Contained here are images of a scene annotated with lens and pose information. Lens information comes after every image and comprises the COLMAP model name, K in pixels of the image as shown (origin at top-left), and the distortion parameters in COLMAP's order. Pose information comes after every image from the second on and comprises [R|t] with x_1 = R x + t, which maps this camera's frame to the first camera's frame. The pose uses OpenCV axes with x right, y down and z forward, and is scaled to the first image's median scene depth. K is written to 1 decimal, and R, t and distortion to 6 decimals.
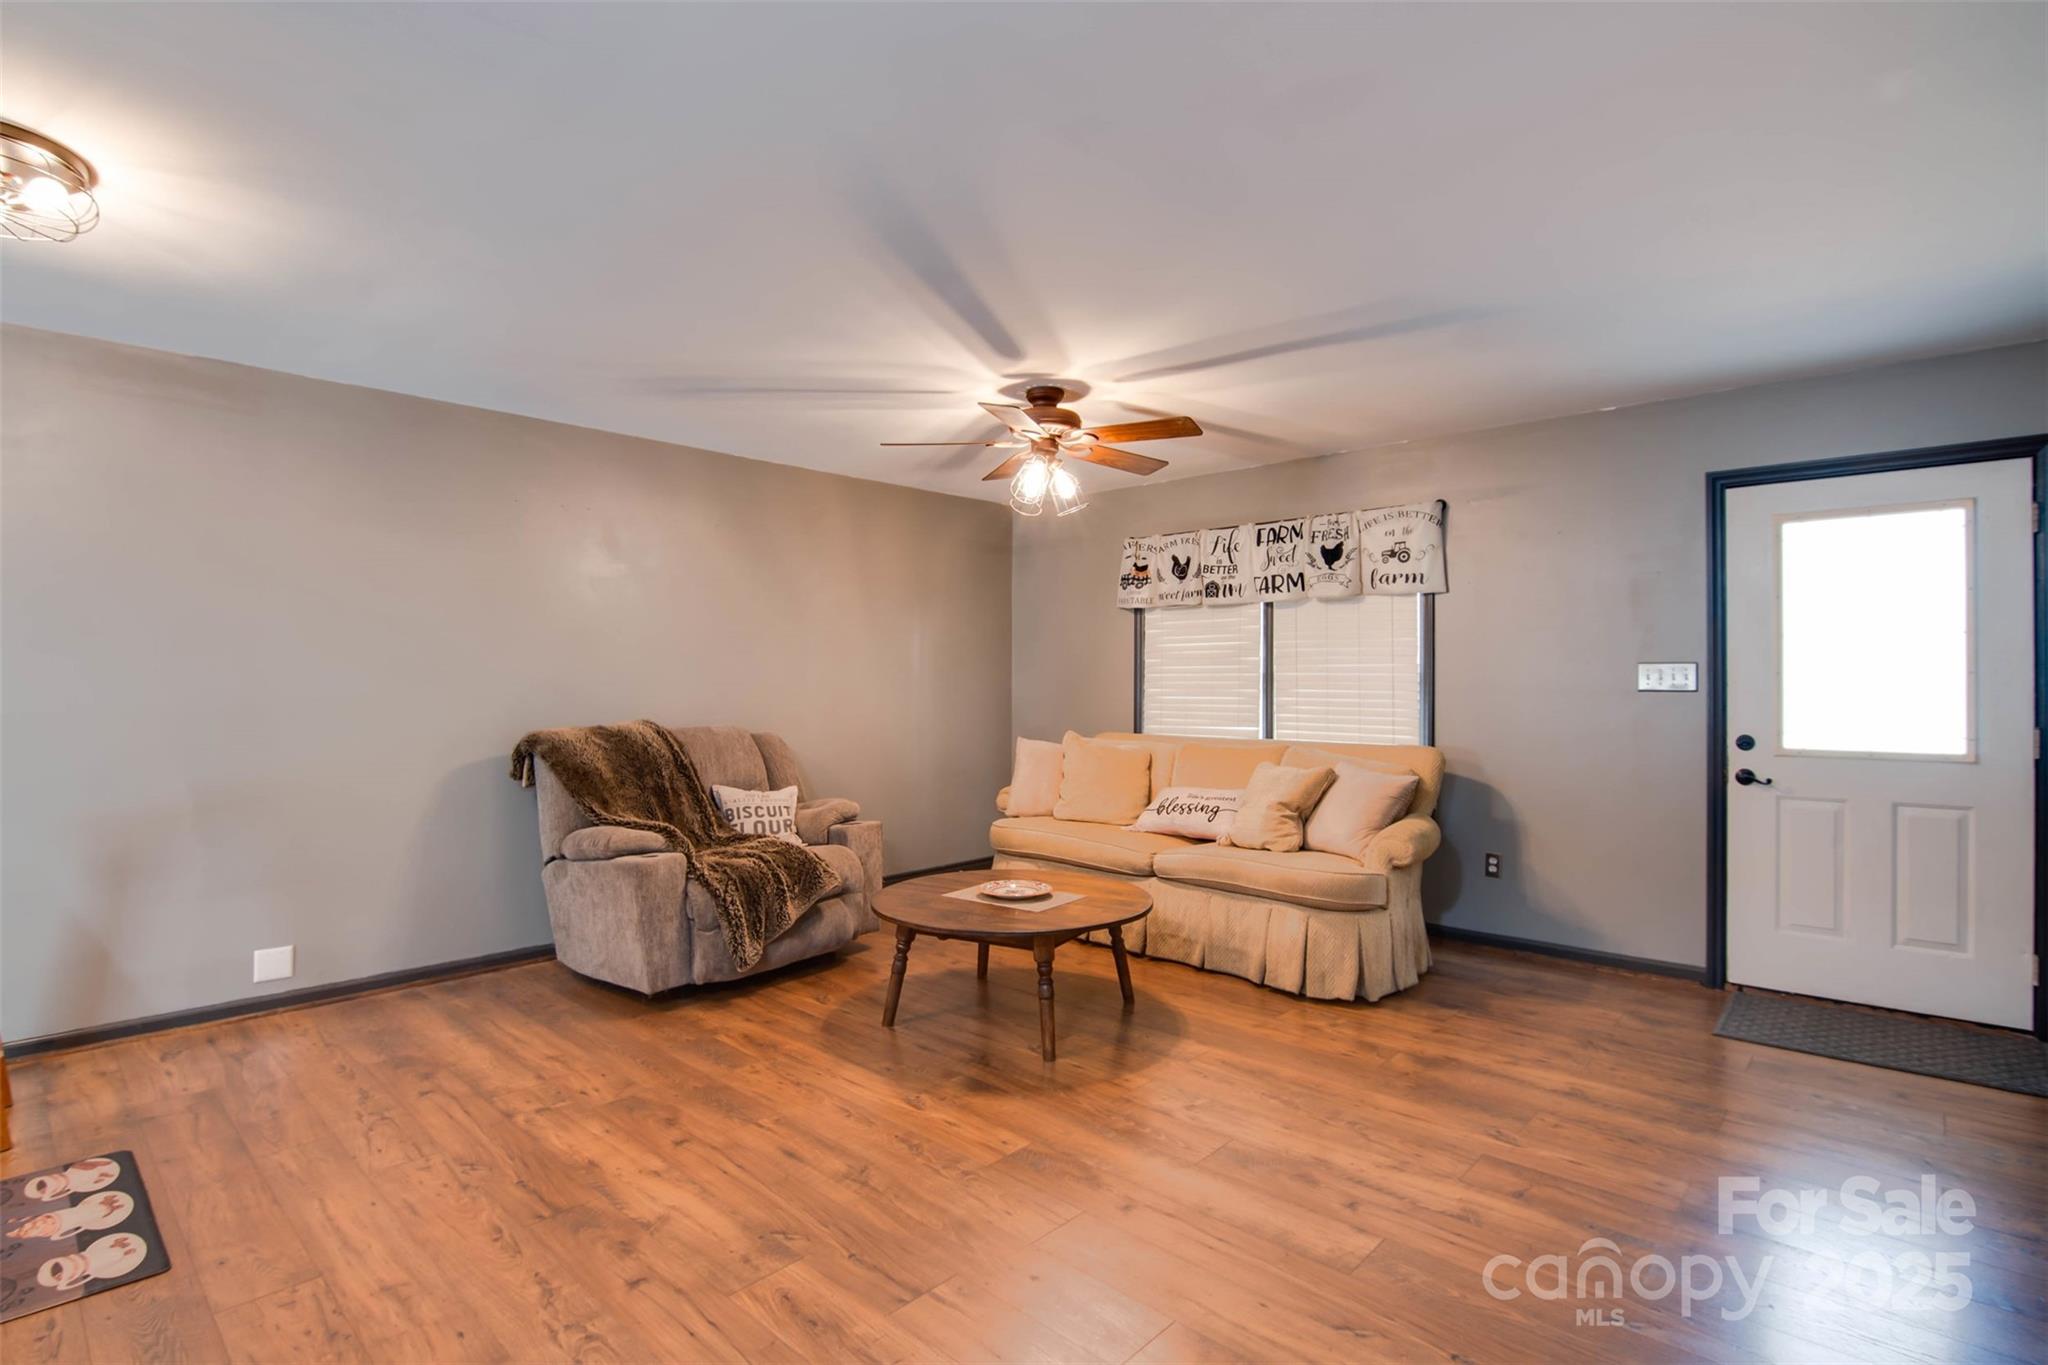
lens RADIAL K [[1018.5, 0, 1016.1], [0, 1018.5, 669.4], [0, 0, 1]] dist [0.002400, 0.000366]
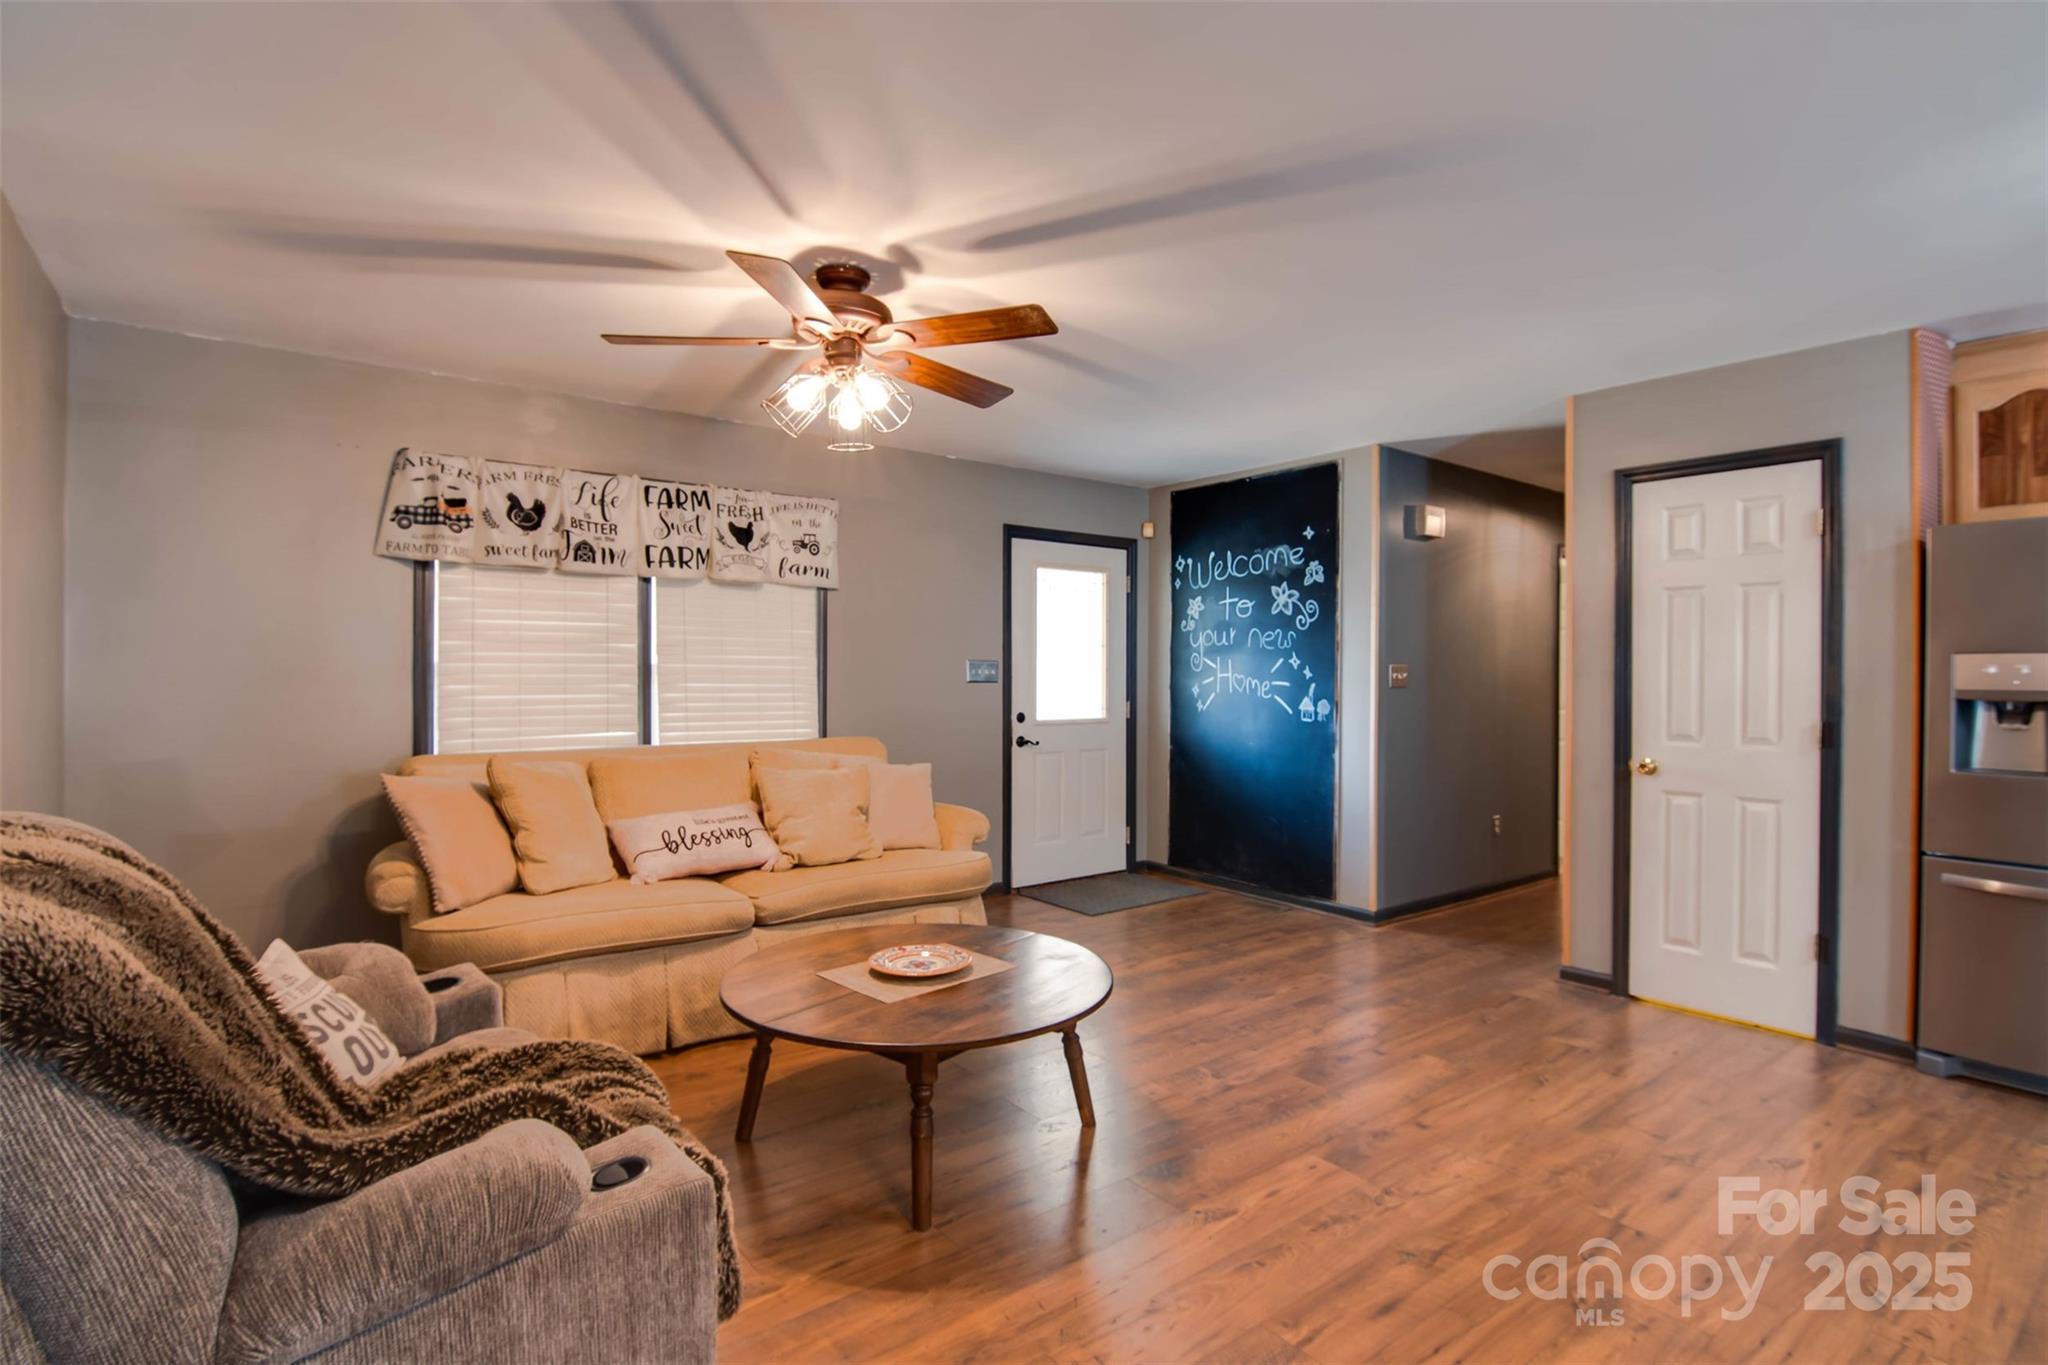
lens RADIAL K [[990.2, 0, 1037.6], [0, 990.2, 674.6], [0, 0, 1]] dist [-0.007607, -0.010040]
pose [[0.148427, -0.003517, 0.988917, -0.502009], [-0.016122, 0.999852, 0.005976, 0.002385], [-0.988792, -0.016830, 0.148348, 0.591566]]
